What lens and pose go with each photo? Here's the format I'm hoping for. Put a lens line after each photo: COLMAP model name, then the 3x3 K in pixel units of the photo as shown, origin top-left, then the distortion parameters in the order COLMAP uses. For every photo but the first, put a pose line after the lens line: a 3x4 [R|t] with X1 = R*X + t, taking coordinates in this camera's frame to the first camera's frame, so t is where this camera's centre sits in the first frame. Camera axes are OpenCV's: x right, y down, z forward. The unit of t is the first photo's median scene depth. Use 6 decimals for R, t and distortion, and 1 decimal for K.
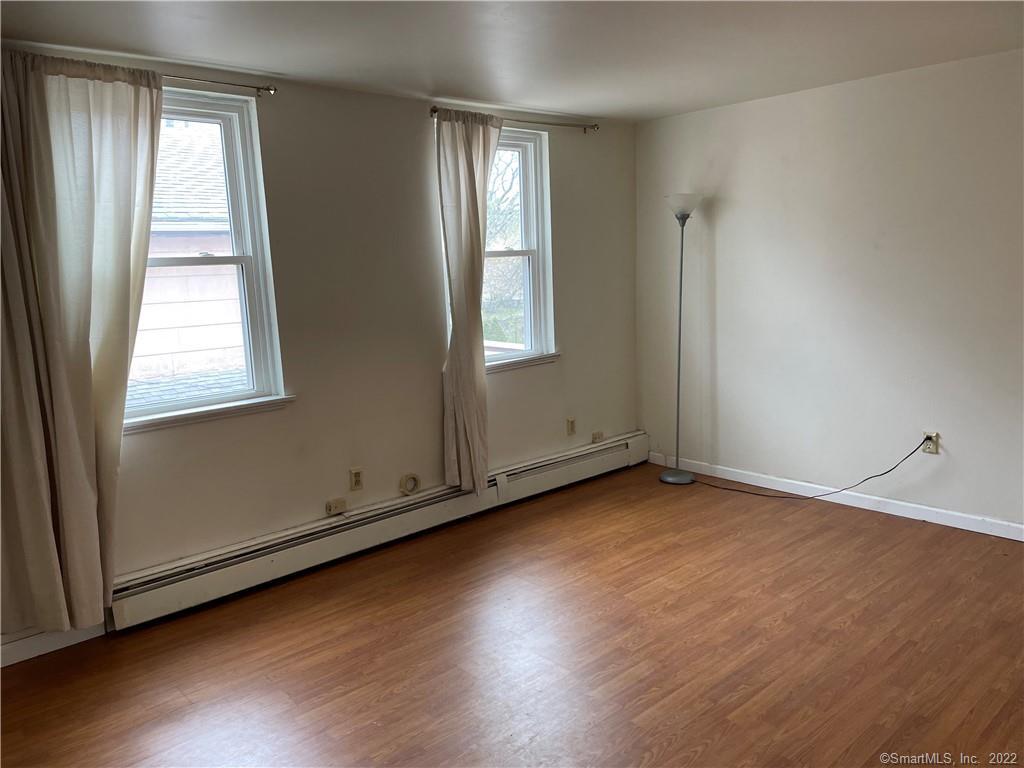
lens RADIAL K [[772.9, 0, 511.0], [0, 772.9, 380.1], [0, 0, 1]] dist [0.086674, -0.106103]
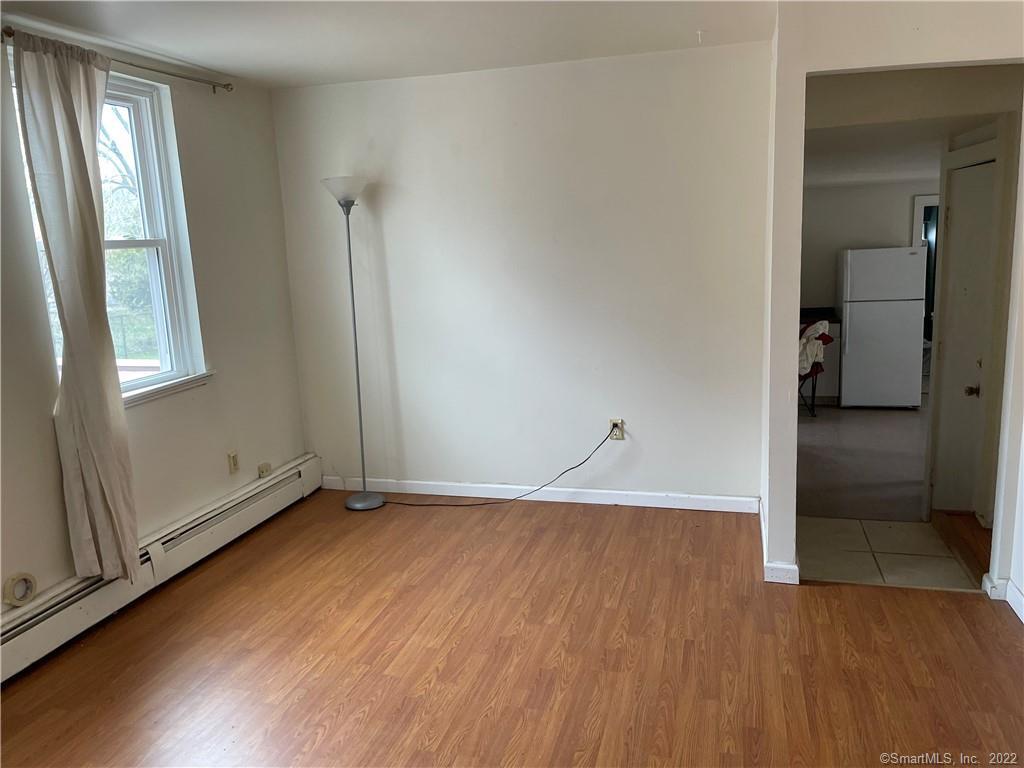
lens RADIAL K [[772.9, 0, 522.2], [0, 772.9, 377.2], [0, 0, 1]] dist [0.086674, -0.106103]
pose [[0.843739, -0.089292, 0.529274, -0.104380], [0.087533, 0.995755, 0.028451, -0.028366], [-0.529568, 0.022324, 0.847974, 0.188292]]
